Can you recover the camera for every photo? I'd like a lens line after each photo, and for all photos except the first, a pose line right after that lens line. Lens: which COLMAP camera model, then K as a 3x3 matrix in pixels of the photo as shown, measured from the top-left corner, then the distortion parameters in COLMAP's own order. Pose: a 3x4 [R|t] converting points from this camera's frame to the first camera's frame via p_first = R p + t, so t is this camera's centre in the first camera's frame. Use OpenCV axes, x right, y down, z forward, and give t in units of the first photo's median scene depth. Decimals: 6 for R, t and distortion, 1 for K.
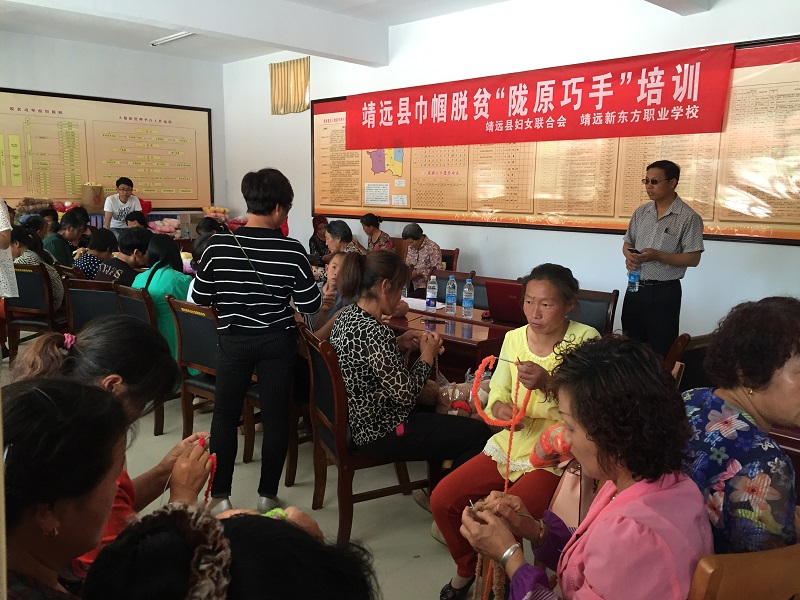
lens RADIAL K [[698.7, 0, 400.0], [0, 698.7, 300.0], [0, 0, 1]] dist [0.082435, -0.102523]
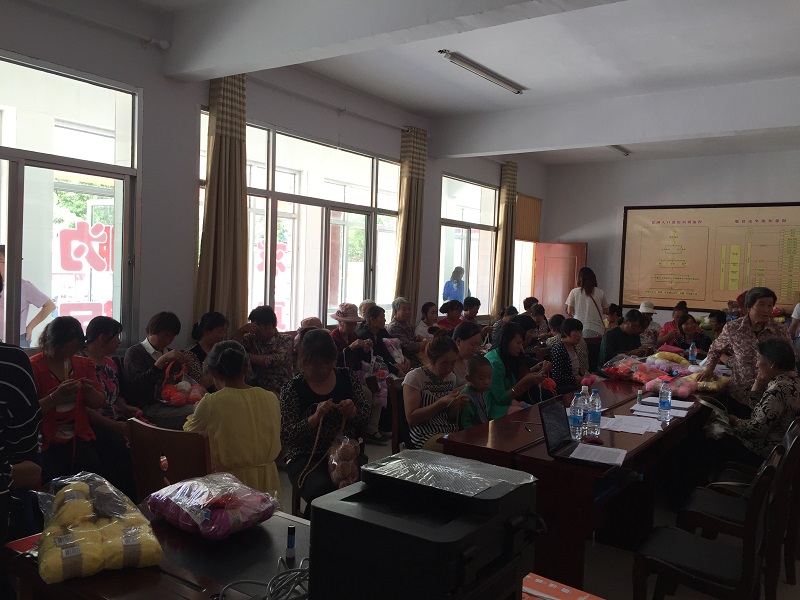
lens RADIAL K [[698.7, 0, 400.0], [0, 698.7, 300.0], [0, 0, 1]] dist [0.082435, -0.102523]
pose [[0.184586, 0.033256, -0.982254, 0.436707], [-0.184090, 0.982909, -0.001316, -0.049958], [0.965422, 0.181066, 0.187553, 0.302818]]
